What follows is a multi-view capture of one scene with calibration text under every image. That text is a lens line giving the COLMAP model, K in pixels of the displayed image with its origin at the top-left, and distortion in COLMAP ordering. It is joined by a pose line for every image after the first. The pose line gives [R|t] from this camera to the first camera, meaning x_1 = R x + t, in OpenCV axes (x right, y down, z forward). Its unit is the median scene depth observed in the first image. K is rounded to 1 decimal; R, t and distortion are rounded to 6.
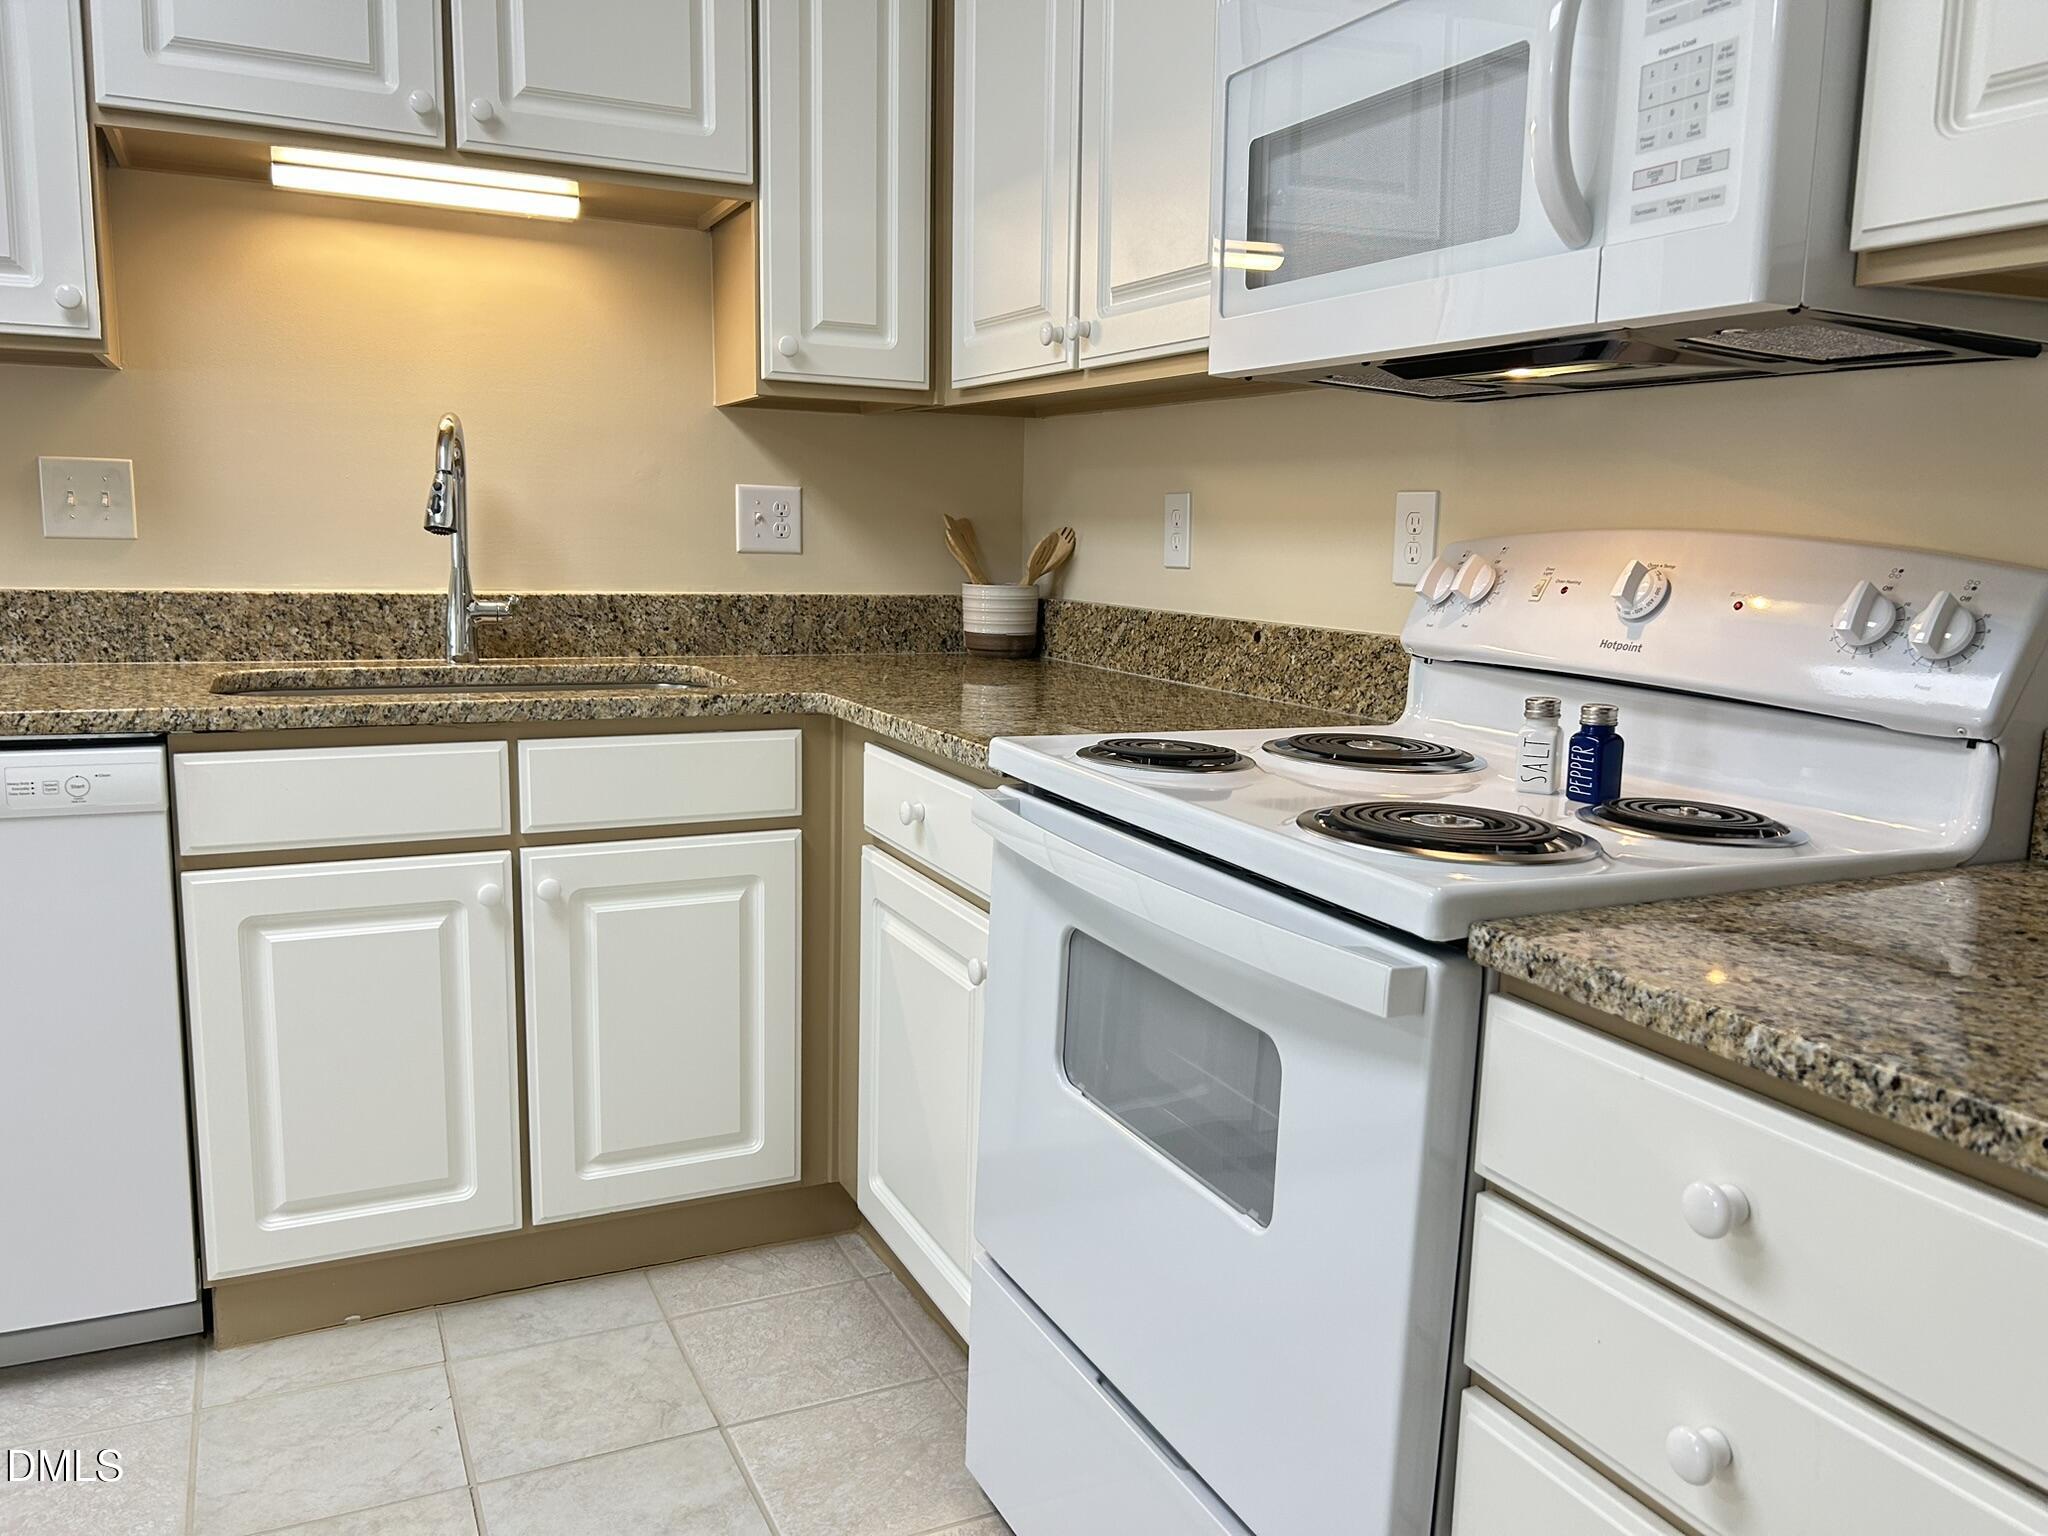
lens RADIAL K [[1539.4, 0, 1039.1], [0, 1539.4, 783.3], [0, 0, 1]] dist [0.060329, -0.077074]
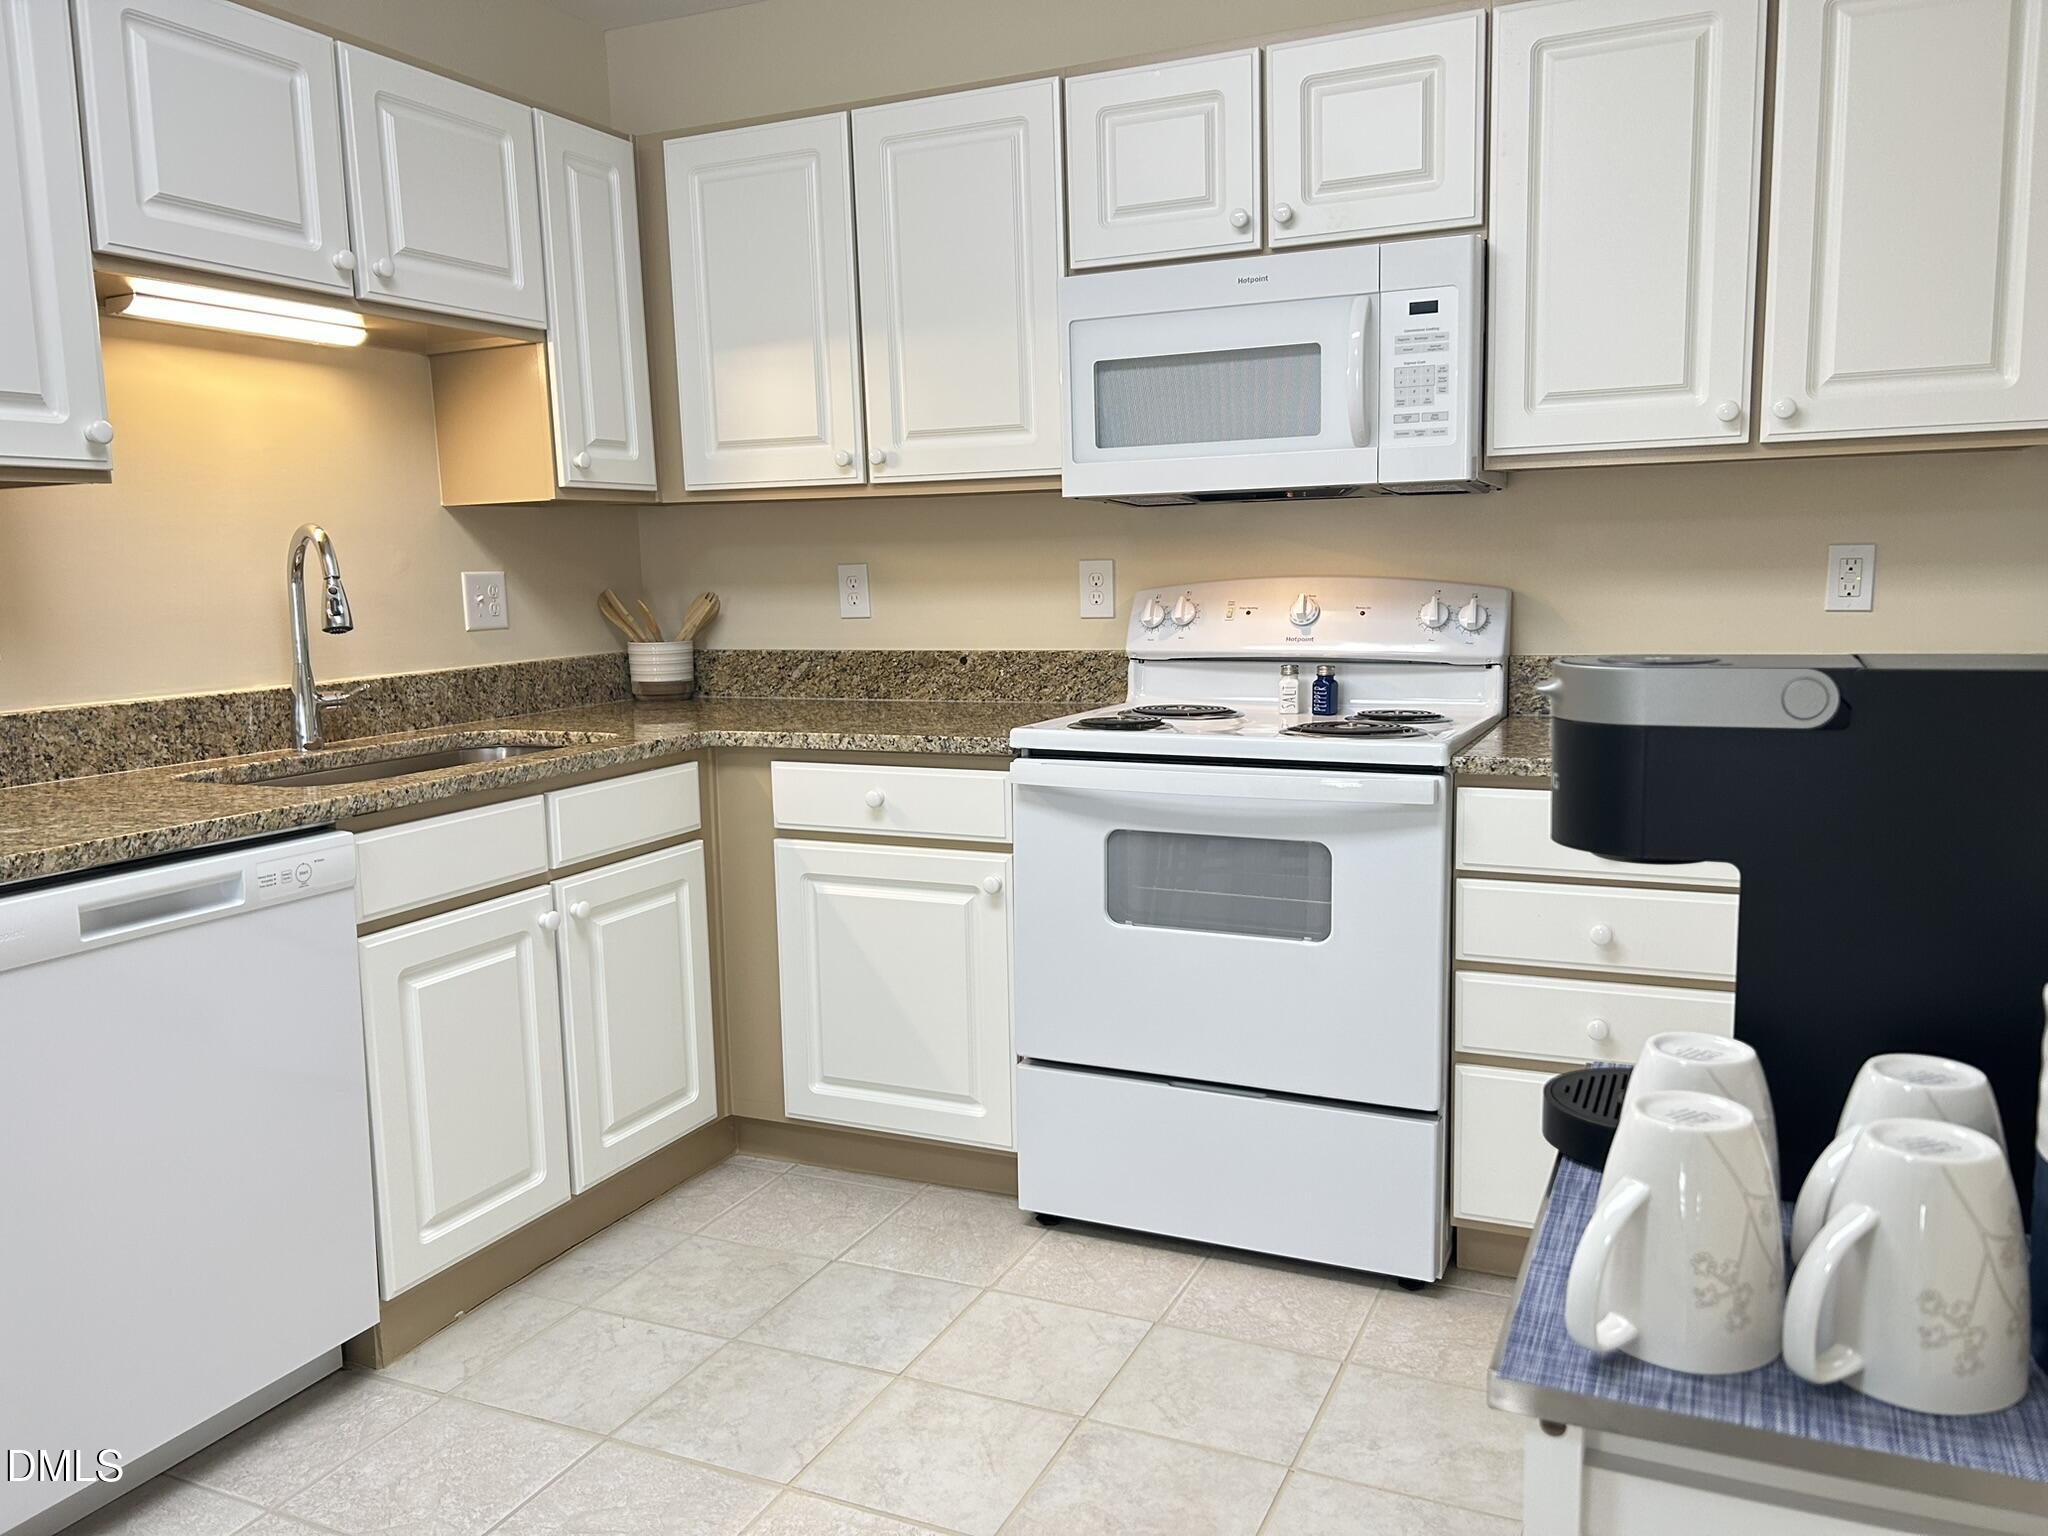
lens RADIAL K [[1539.4, 0, 1033.8], [0, 1539.4, 781.2], [0, 0, 1]] dist [0.060329, -0.077074]
pose [[0.772648, -0.134193, 0.620489, -0.749814], [0.148732, 0.988465, 0.028570, -0.014021], [-0.617165, 0.070212, 0.783695, -0.181492]]
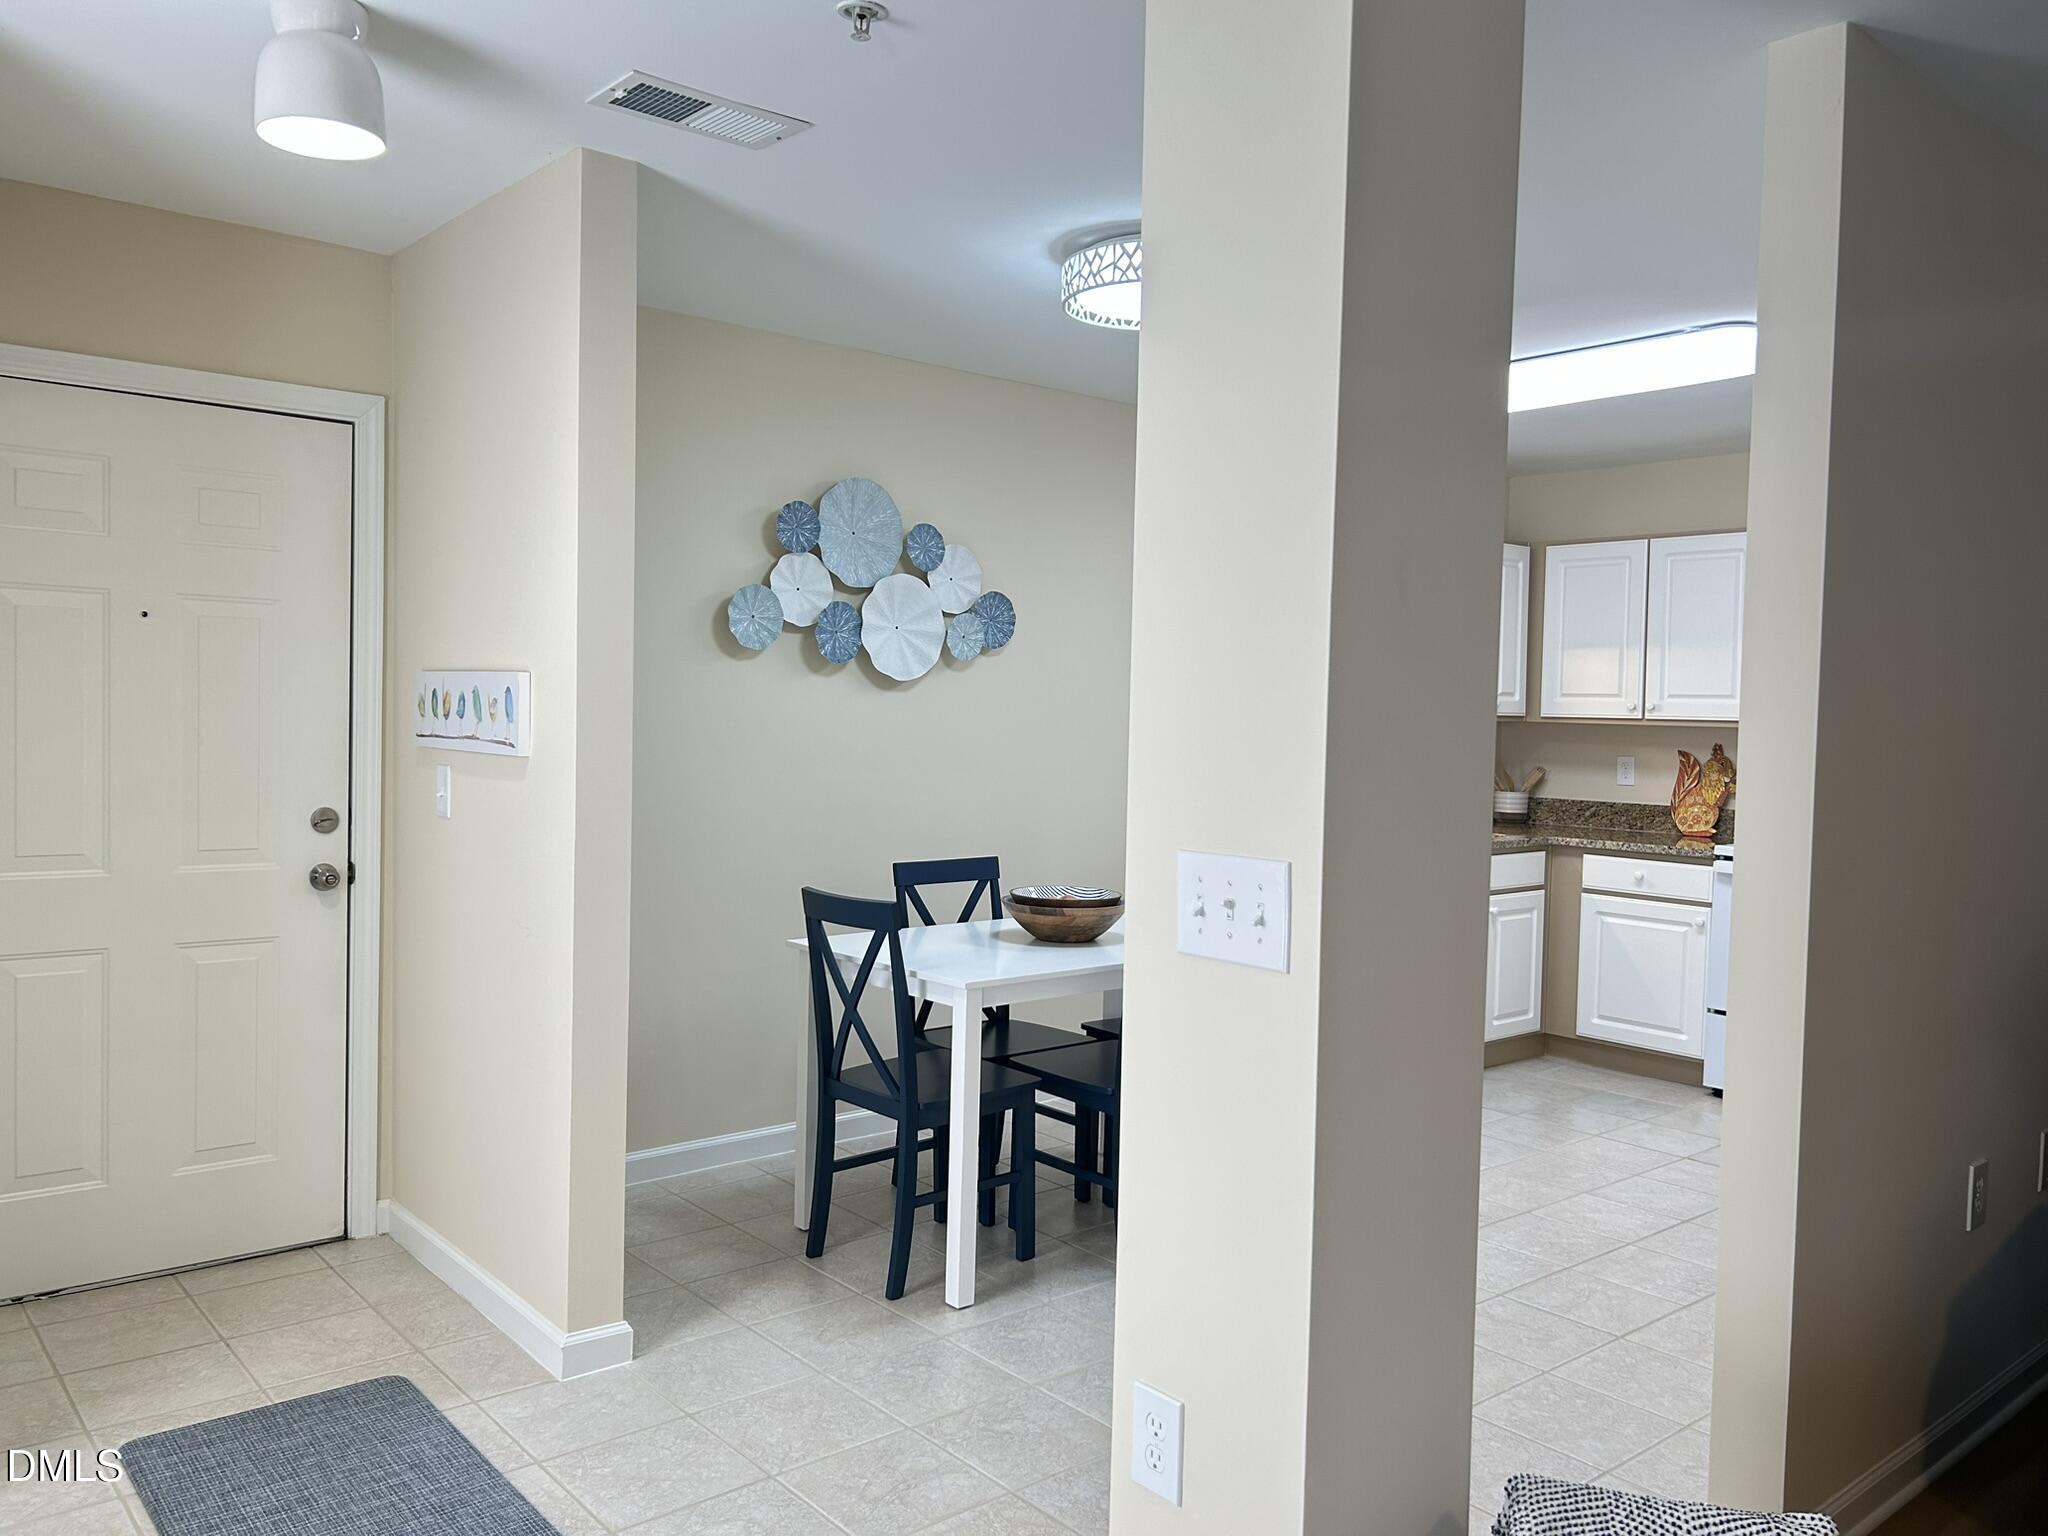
lens RADIAL K [[1539.4, 0, 1023.0], [0, 1539.4, 780.4], [0, 0, 1]] dist [0.060329, -0.077074]
pose [[0.969764, -0.017825, 0.243394, -1.689343], [0.045363, 0.993114, -0.108012, 0.091676], [-0.239793, 0.115787, 0.963895, -1.372760]]
